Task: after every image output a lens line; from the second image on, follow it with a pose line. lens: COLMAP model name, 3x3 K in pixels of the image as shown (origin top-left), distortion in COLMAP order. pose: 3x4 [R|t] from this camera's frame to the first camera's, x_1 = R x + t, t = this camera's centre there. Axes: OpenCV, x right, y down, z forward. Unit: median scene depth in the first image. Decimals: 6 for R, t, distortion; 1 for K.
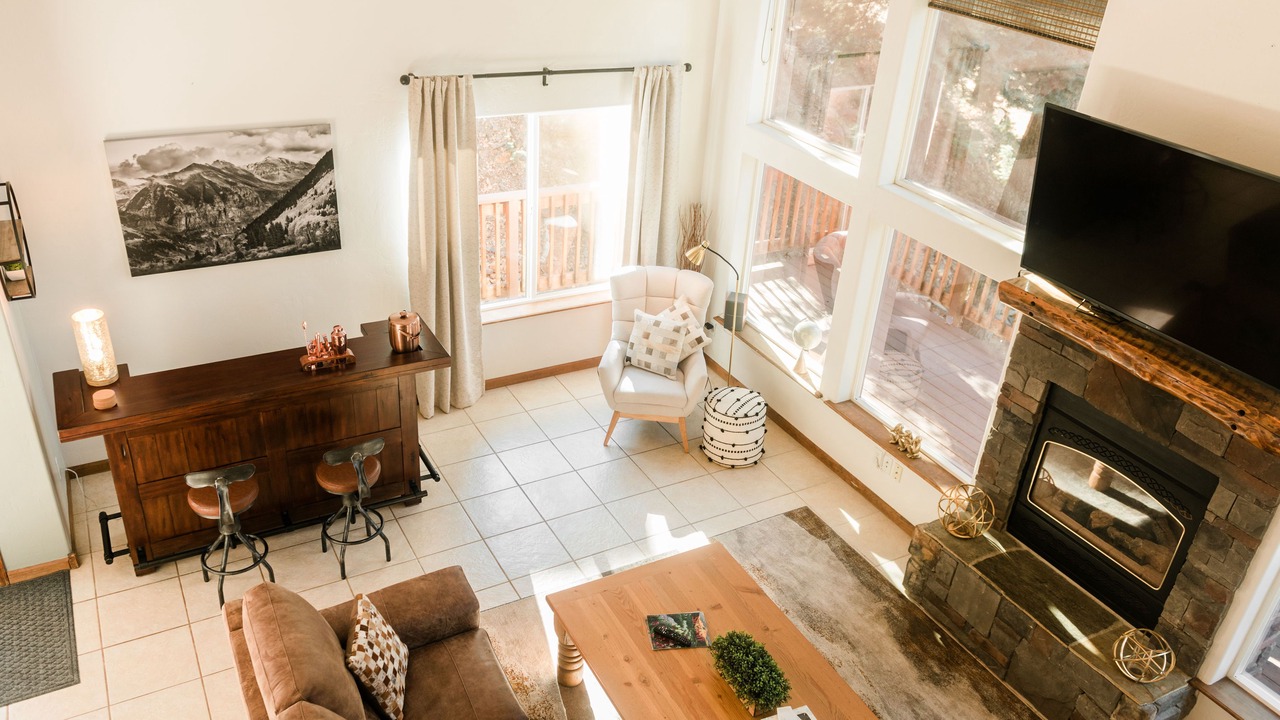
lens RADIAL K [[959.0, 0, 640.0], [0, 959.0, 360.0], [0, 0, 1]] dist [0.000122, 0.003474]
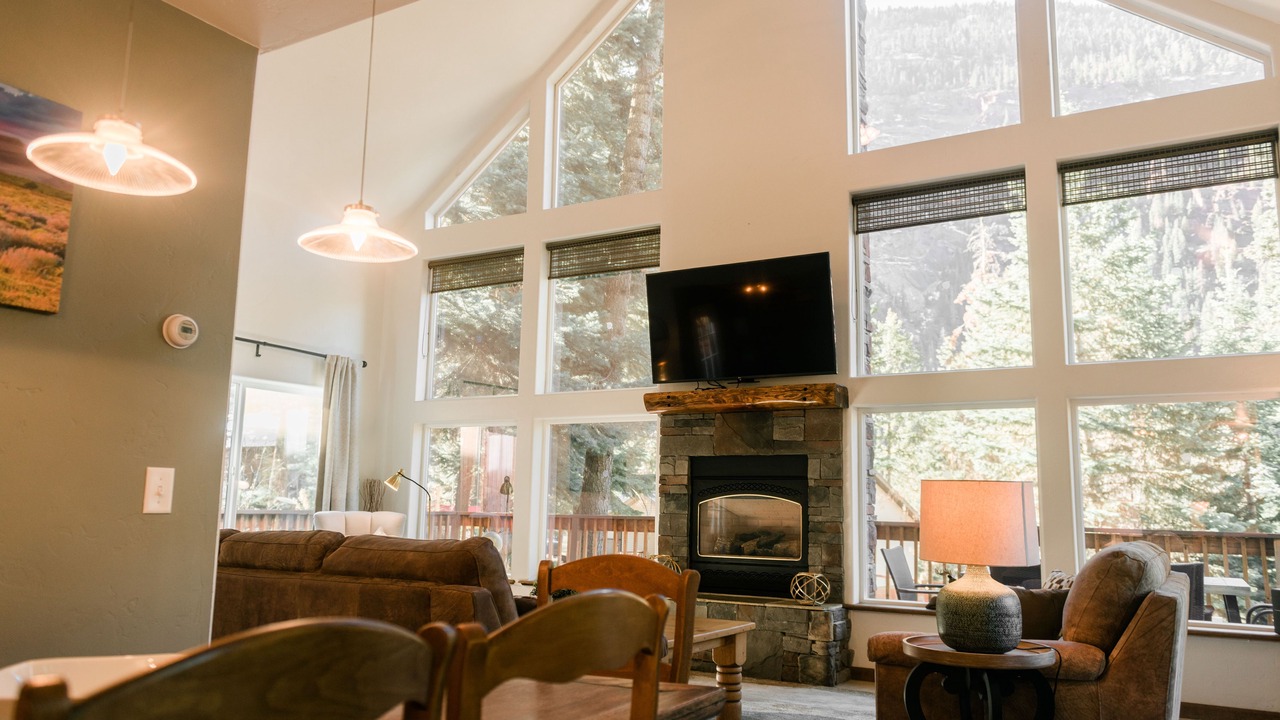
lens RADIAL K [[883.3, 0, 640.0], [0, 883.3, 360.0], [0, 0, 1]] dist [0.004956, 0.006833]
pose [[0.862120, 0.028903, 0.505878, -0.324969], [0.275743, 0.810835, -0.516249, 0.571709], [-0.425105, 0.584561, 0.691067, 0.007408]]
